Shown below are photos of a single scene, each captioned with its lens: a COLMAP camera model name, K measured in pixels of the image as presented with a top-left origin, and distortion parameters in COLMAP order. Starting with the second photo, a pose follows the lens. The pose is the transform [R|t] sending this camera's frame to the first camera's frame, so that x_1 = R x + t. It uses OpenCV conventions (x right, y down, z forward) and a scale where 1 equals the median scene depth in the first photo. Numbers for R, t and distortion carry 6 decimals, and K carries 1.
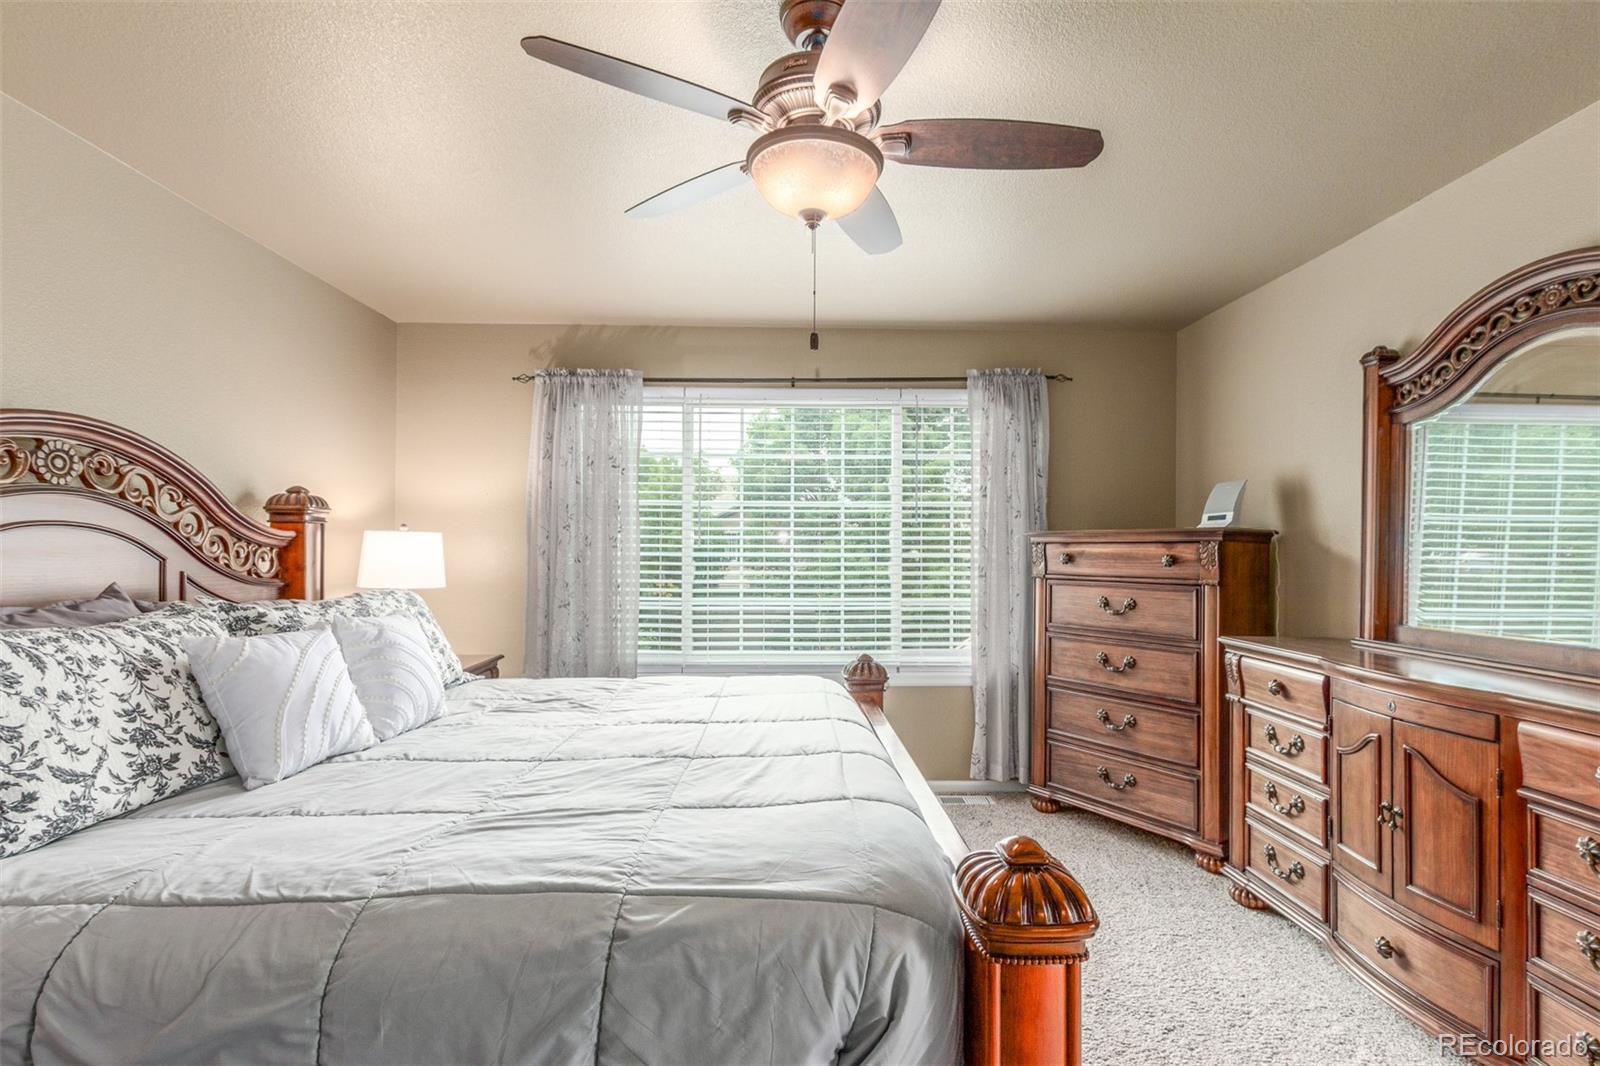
lens RADIAL K [[756.5, 0, 809.4], [0, 756.5, 544.6], [0, 0, 1]] dist [0.016373, -0.003565]
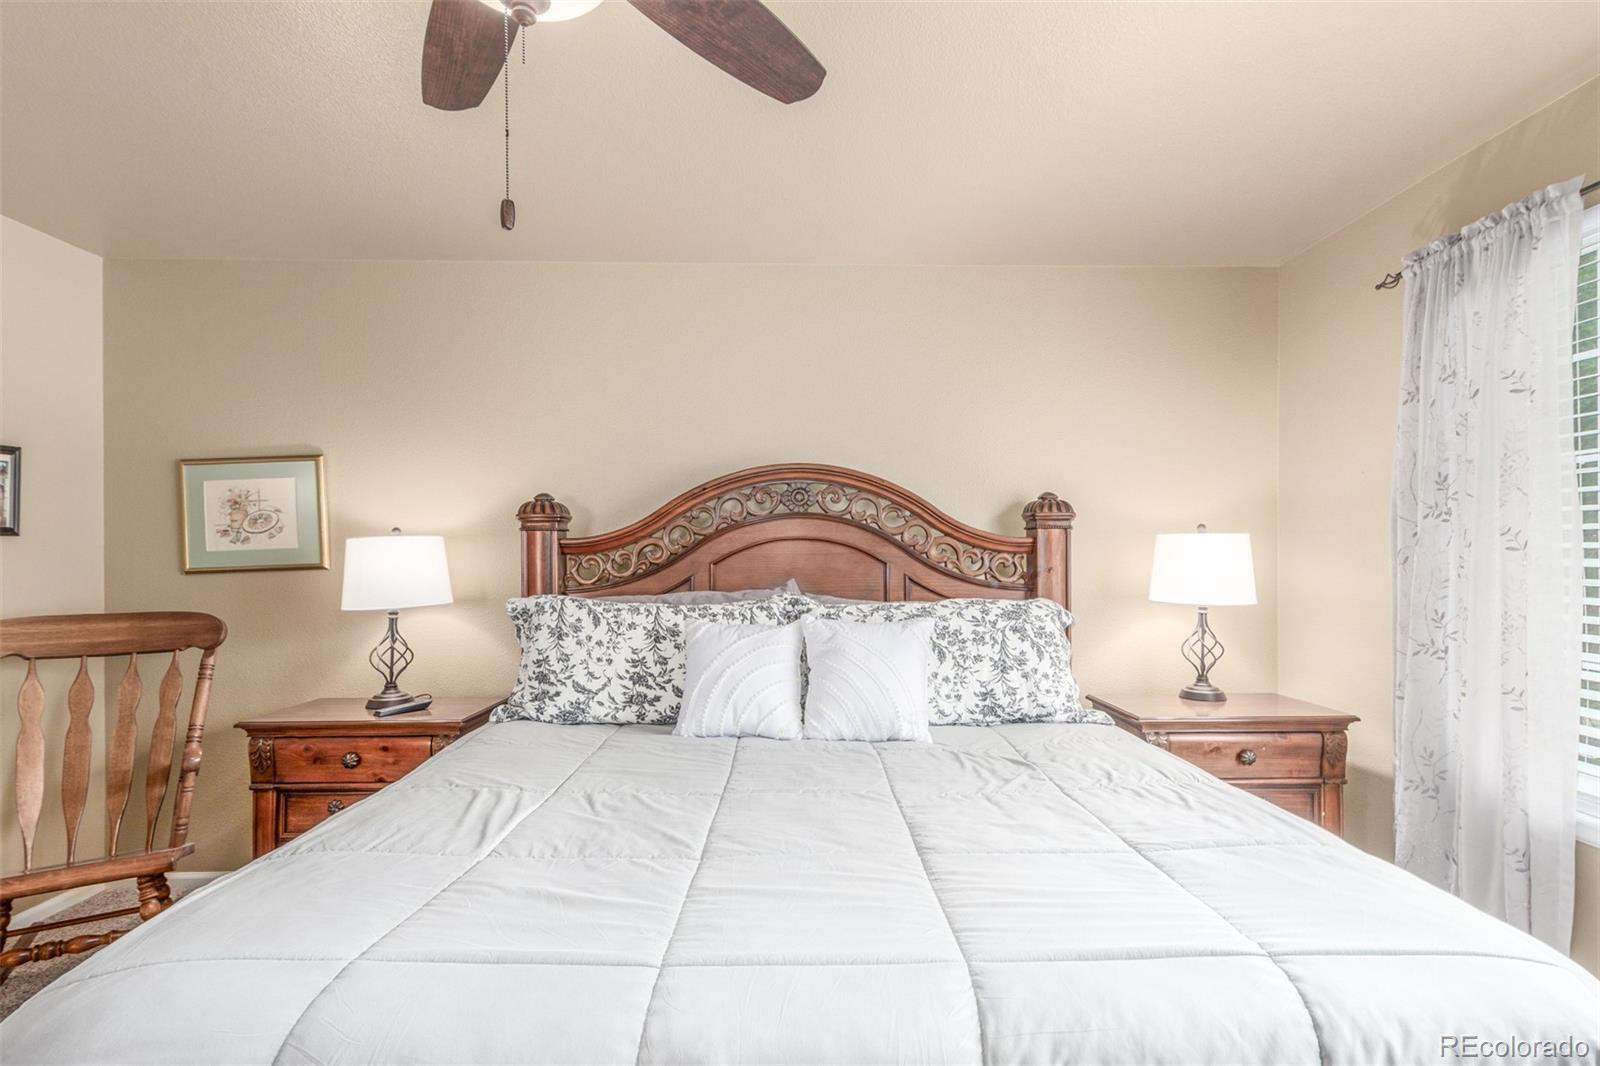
lens RADIAL K [[756.5, 0, 804.0], [0, 756.5, 545.3], [0, 0, 1]] dist [0.016373, -0.003565]
pose [[-0.005026, -0.012032, -0.999915, 0.382522], [0.008490, 0.999891, -0.012075, 0.002688], [0.999951, -0.008550, -0.004923, 0.788695]]
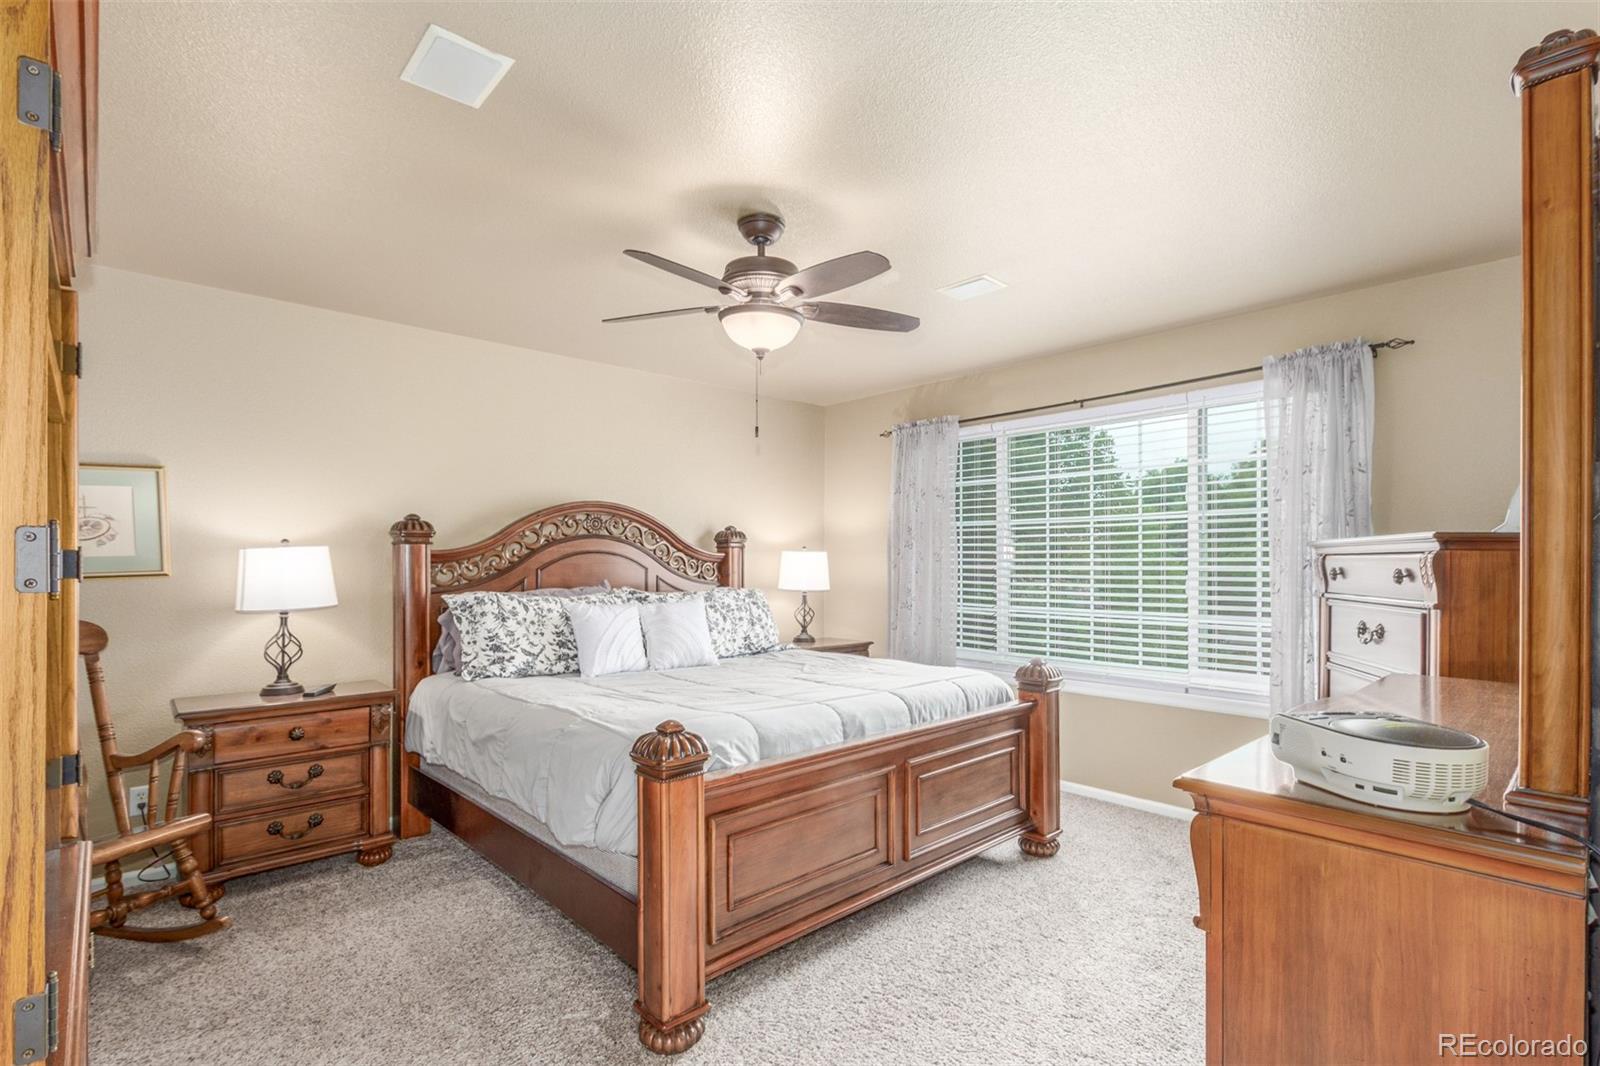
lens RADIAL K [[756.5, 0, 788.1], [0, 756.5, 560.6], [0, 0, 1]] dist [0.016373, -0.003565]
pose [[0.648905, -0.004472, -0.760856, 0.786972], [0.007162, 0.999974, 0.000231, 0.000635], [0.760836, -0.005600, 0.648921, 0.014372]]
